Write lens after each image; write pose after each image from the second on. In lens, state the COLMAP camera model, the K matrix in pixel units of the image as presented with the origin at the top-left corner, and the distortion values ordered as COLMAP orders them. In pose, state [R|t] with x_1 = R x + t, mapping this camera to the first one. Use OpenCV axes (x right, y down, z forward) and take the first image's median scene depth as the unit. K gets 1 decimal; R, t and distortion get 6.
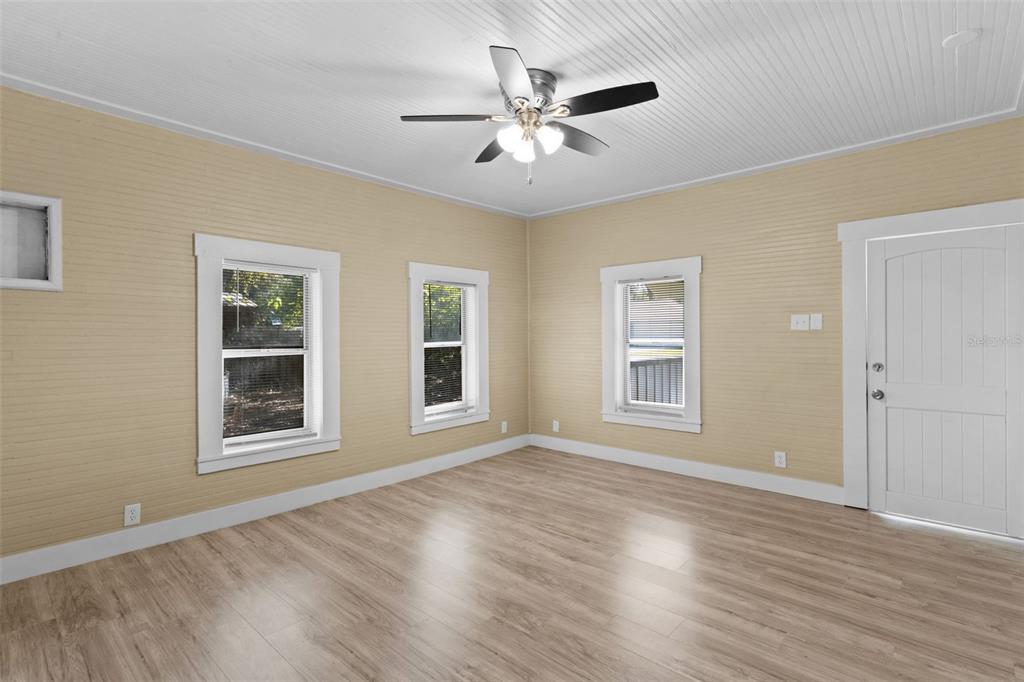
lens RADIAL K [[495.8, 0, 514.8], [0, 495.8, 337.8], [0, 0, 1]] dist [0.008799, -0.003218]
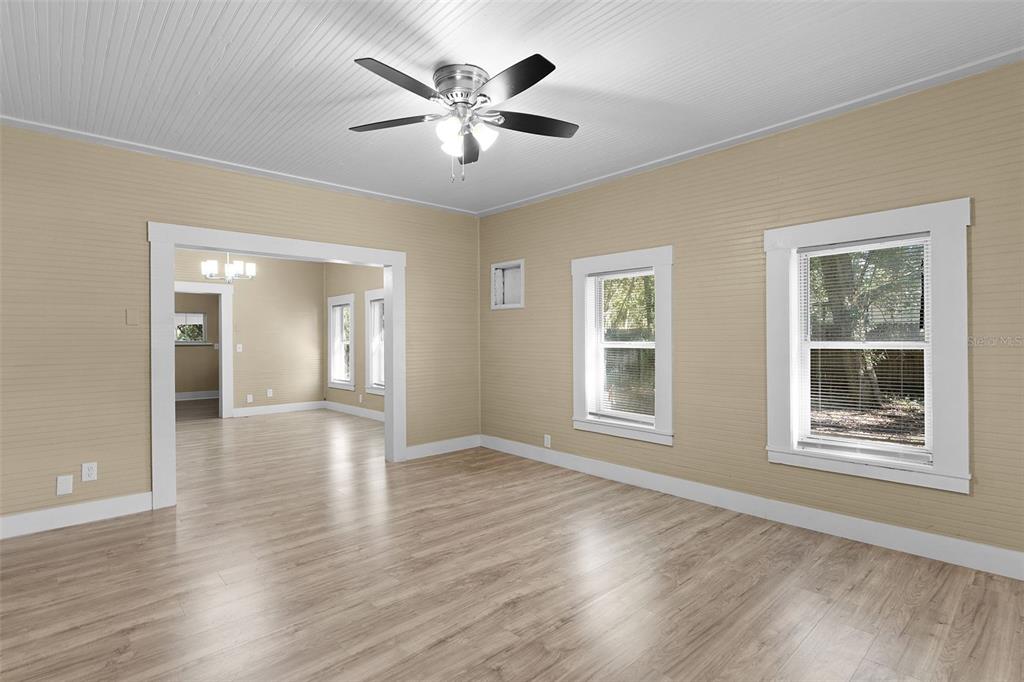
lens RADIAL K [[496.3, 0, 511.4], [0, 496.3, 331.2], [0, 0, 1]] dist [0.000813, 0.000483]
pose [[-0.092471, -0.007021, -0.995691, 0.738871], [0.002524, 0.999970, -0.007286, -0.001730], [0.995712, -0.003187, -0.092451, 0.845569]]
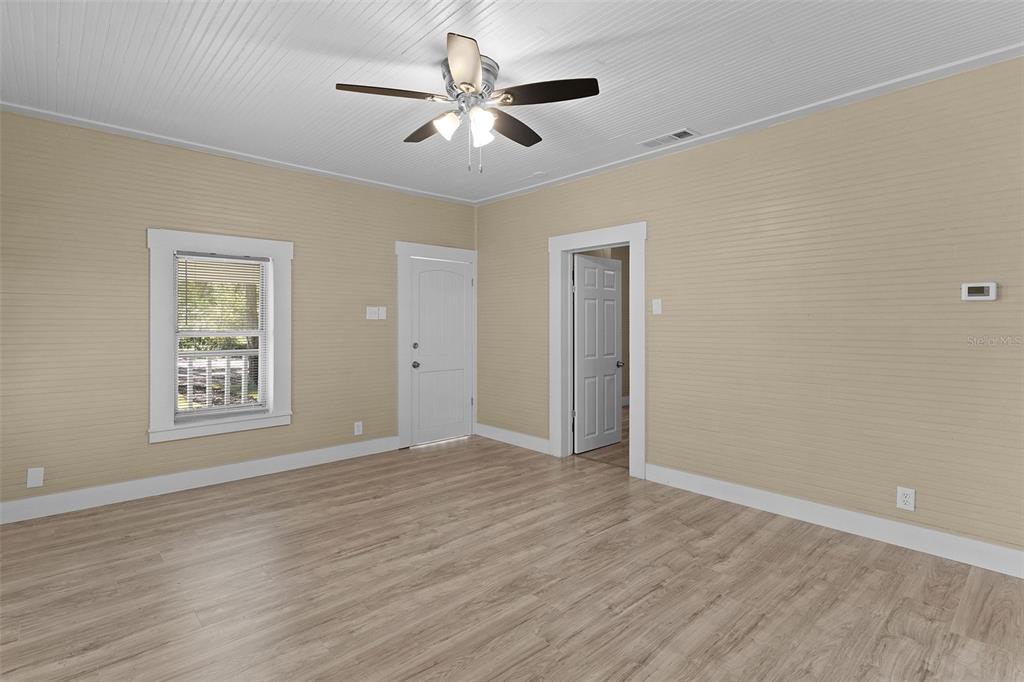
lens RADIAL K [[496.3, 0, 495.3], [0, 496.3, 321.9], [0, 0, 1]] dist [0.000813, 0.000483]
pose [[0.120701, 0.001340, 0.992688, -0.676309], [0.004864, 0.999986, -0.001941, -0.006702], [-0.992677, 0.005063, 0.120693, 0.588856]]
